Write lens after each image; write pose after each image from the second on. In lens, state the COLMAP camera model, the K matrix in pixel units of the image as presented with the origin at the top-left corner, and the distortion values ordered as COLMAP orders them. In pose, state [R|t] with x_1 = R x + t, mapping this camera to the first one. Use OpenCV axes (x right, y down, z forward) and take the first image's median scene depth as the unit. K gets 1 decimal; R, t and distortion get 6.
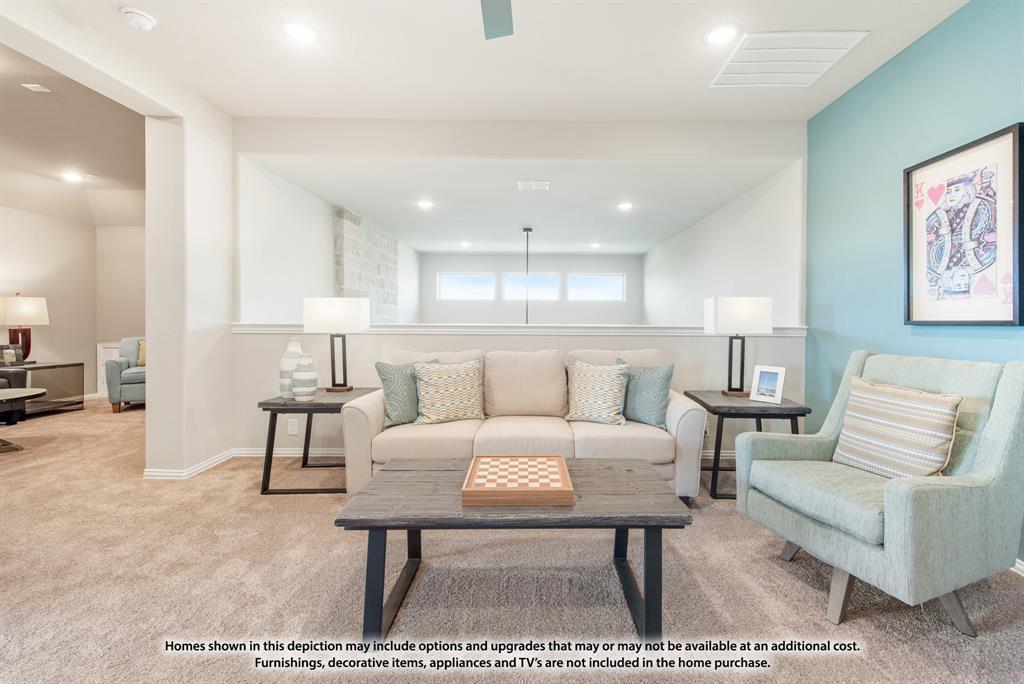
lens RADIAL K [[406.7, 0, 512.0], [0, 406.7, 342.0], [0, 0, 1]] dist [0.009294, -0.000317]
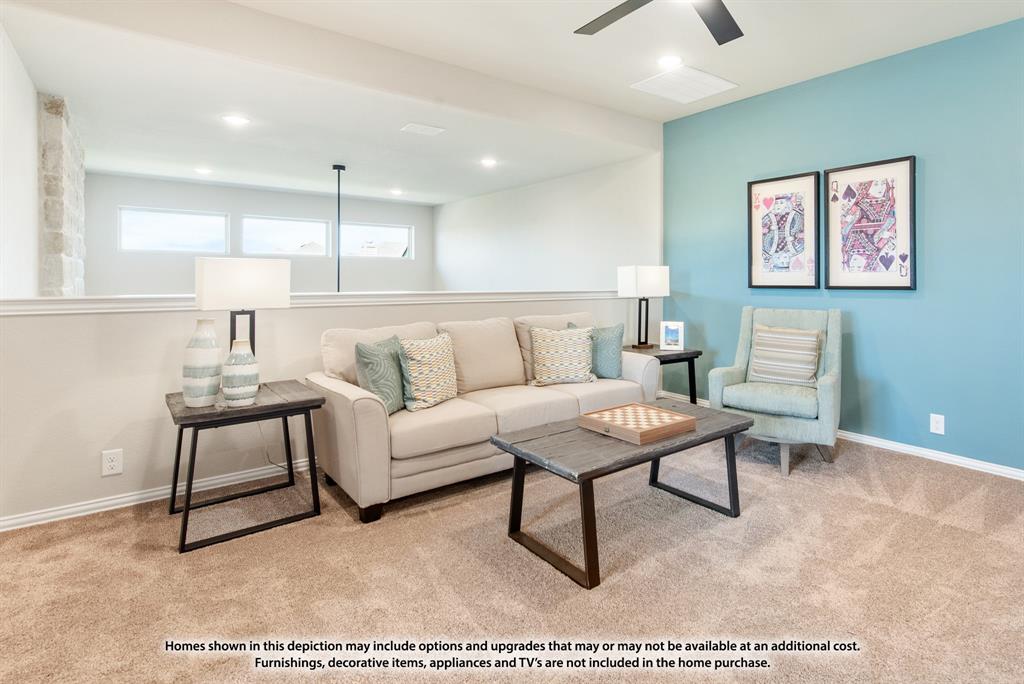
lens RADIAL K [[528.1, 0, 511.4], [0, 528.1, 313.1], [0, 0, 1]] dist [0.011754, -0.000679]
pose [[0.807447, -0.043200, 0.588357, -0.741621], [0.036279, 0.999064, 0.023566, -0.023891], [-0.588824, 0.002317, 0.808258, -0.026820]]
